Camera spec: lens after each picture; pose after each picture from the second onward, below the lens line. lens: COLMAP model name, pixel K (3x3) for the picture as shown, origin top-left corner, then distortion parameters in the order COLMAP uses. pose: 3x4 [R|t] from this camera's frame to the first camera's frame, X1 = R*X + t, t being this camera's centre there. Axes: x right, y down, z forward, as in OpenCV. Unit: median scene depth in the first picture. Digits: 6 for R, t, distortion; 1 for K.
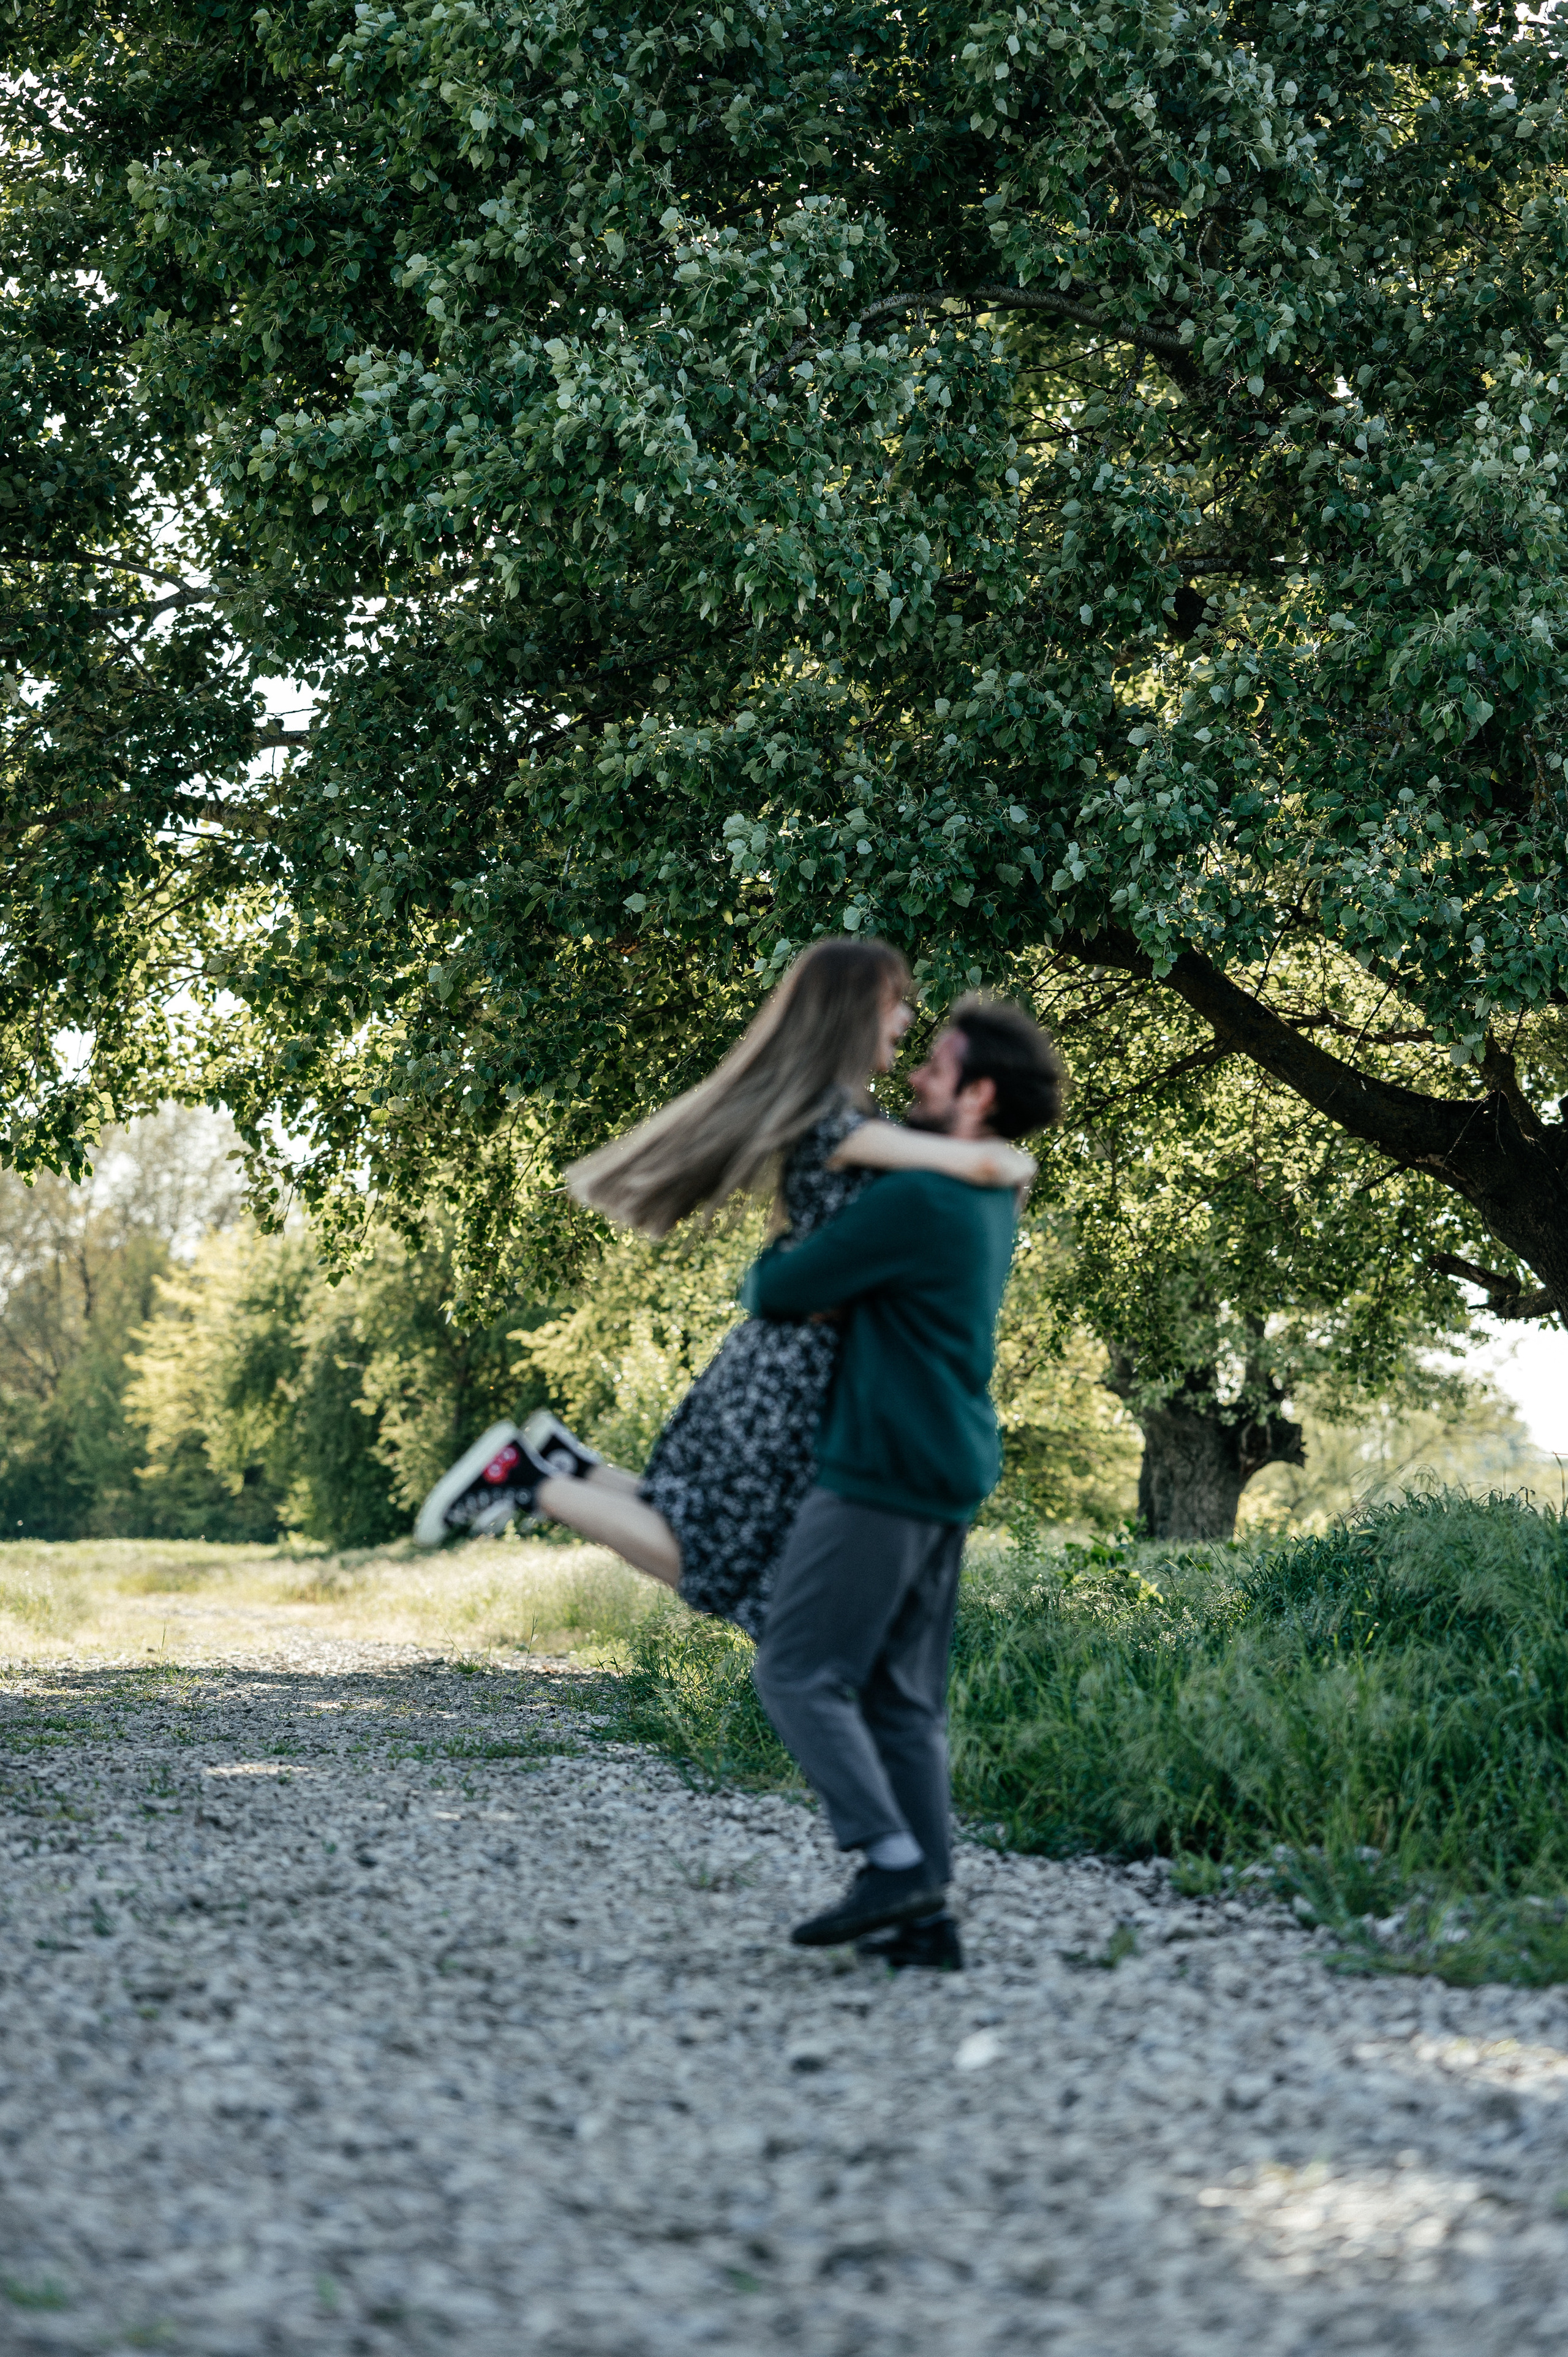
lens RADIAL K [[5726.0, 0, 784.5], [0, 5726.0, 1177.7], [0, 0, 1]] dist [-0.020966, 0.000000]
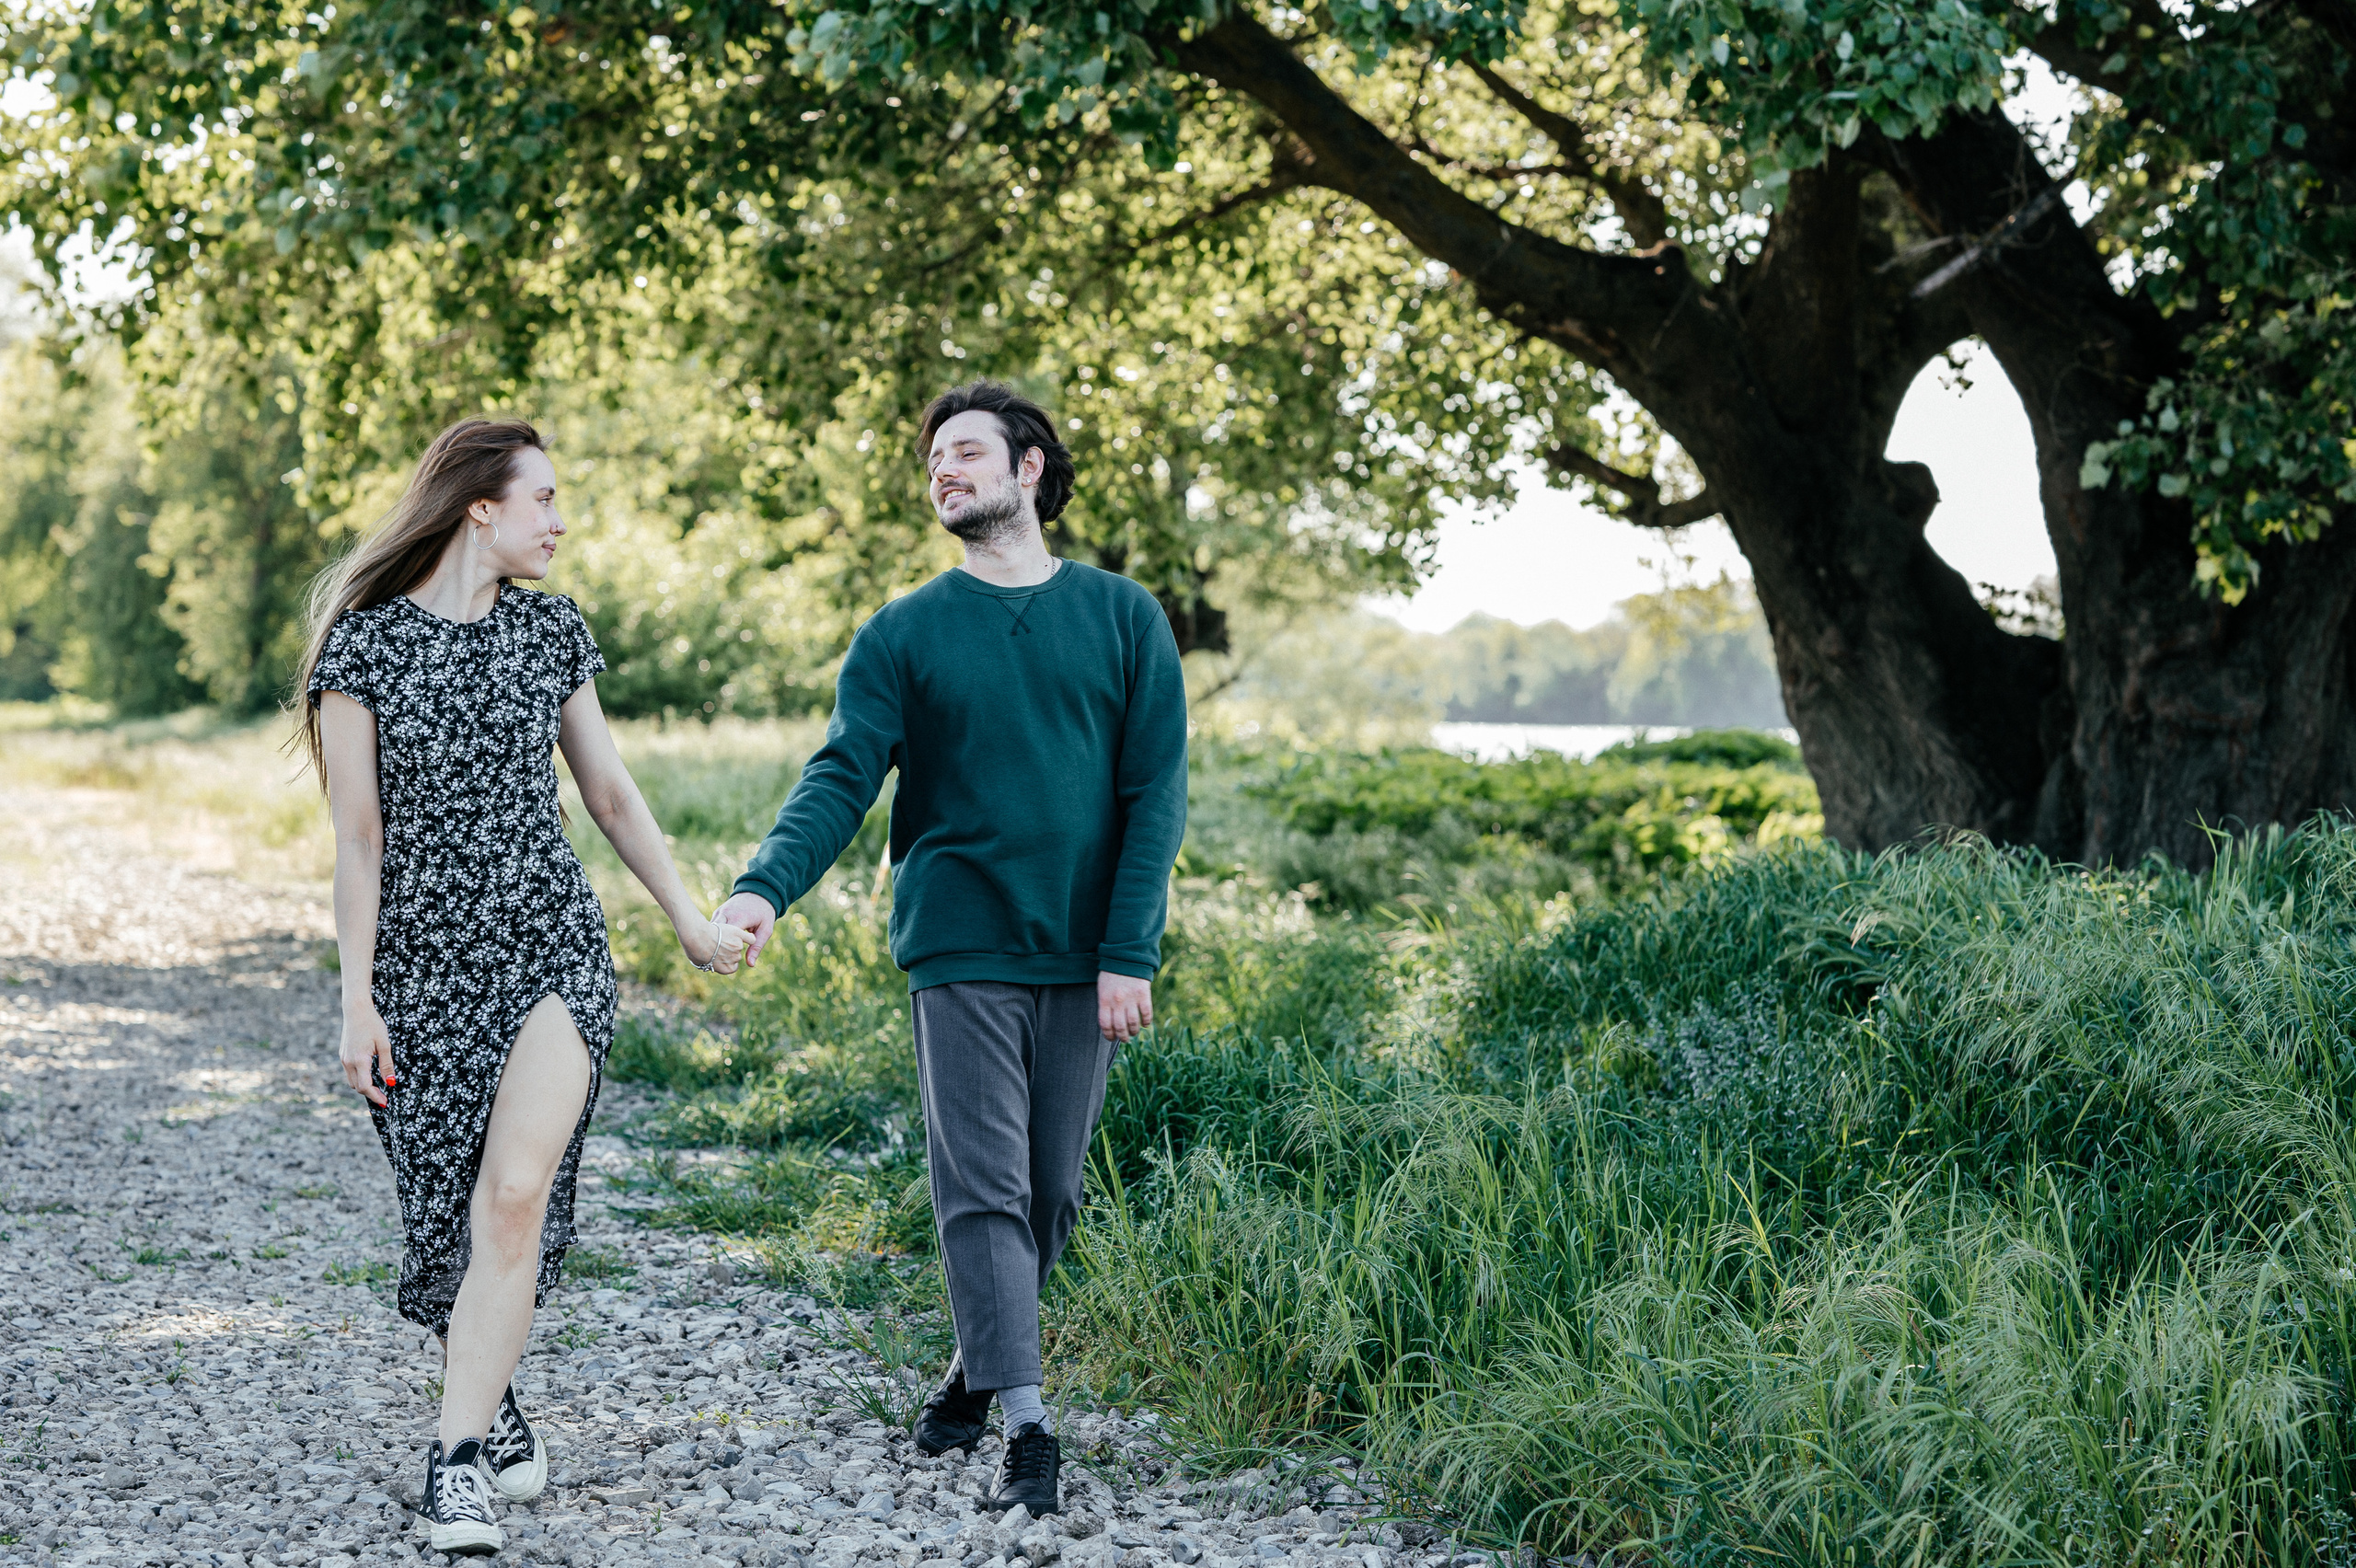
lens RADIAL K [[5724.1, 0, 1177.3], [0, 5724.1, 784.9], [0, 0, 1]] dist [-0.020966, 0.000000]
pose [[0.993966, 0.010431, 0.109191, -0.023192], [-0.019360, 0.996523, 0.081038, -0.002769], [-0.107966, -0.082663, 0.990712, 0.187212]]
